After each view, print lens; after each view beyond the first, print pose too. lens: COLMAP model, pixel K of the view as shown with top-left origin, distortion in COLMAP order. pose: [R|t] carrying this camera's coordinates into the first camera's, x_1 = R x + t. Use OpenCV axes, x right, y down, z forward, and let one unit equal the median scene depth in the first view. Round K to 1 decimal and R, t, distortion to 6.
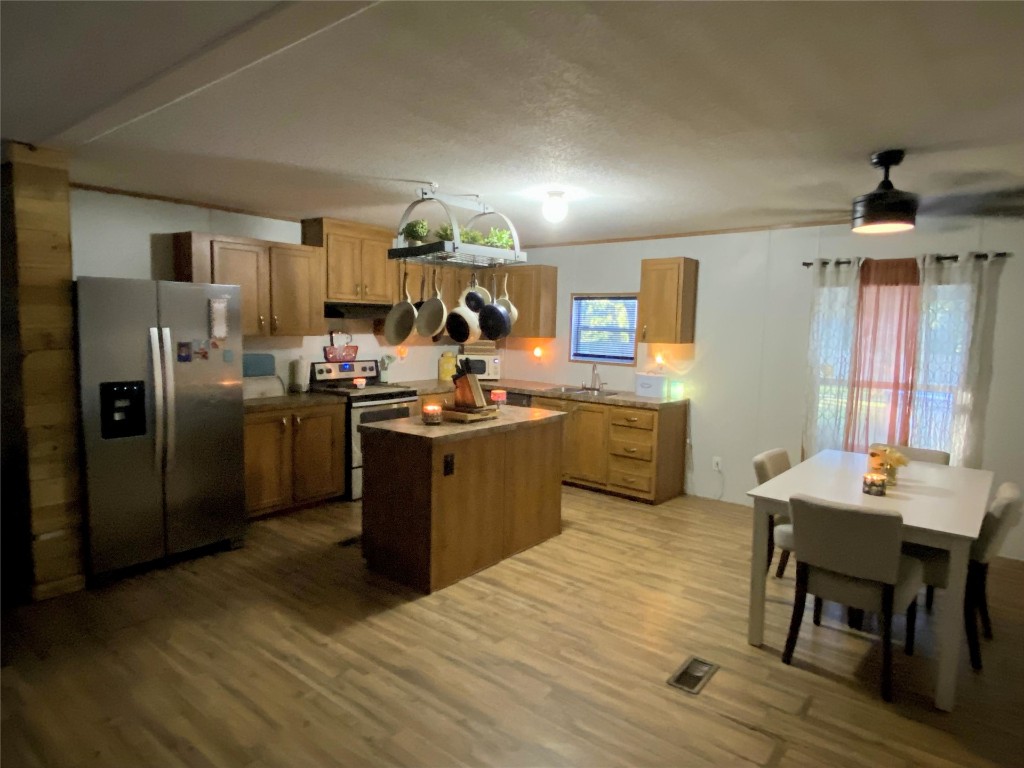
lens RADIAL K [[599.4, 0, 519.2], [0, 599.4, 381.4], [0, 0, 1]] dist [0.058146, -0.067322]
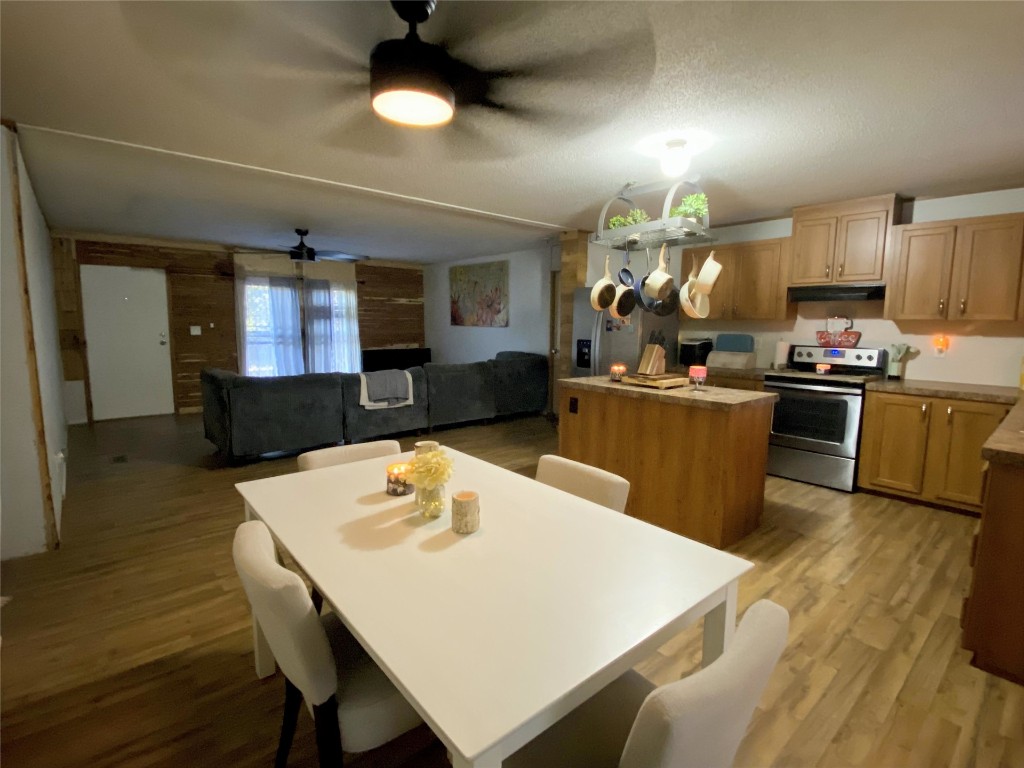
lens RADIAL K [[483.0, 0, 512.0], [0, 483.0, 384.0], [0, 0, 1]] dist [-0.000869, -0.000203]
pose [[-0.189277, 0.096169, -0.977203, 0.681957], [-0.107597, 0.987168, 0.117991, -0.012146], [0.976011, 0.127477, -0.176501, 0.758004]]
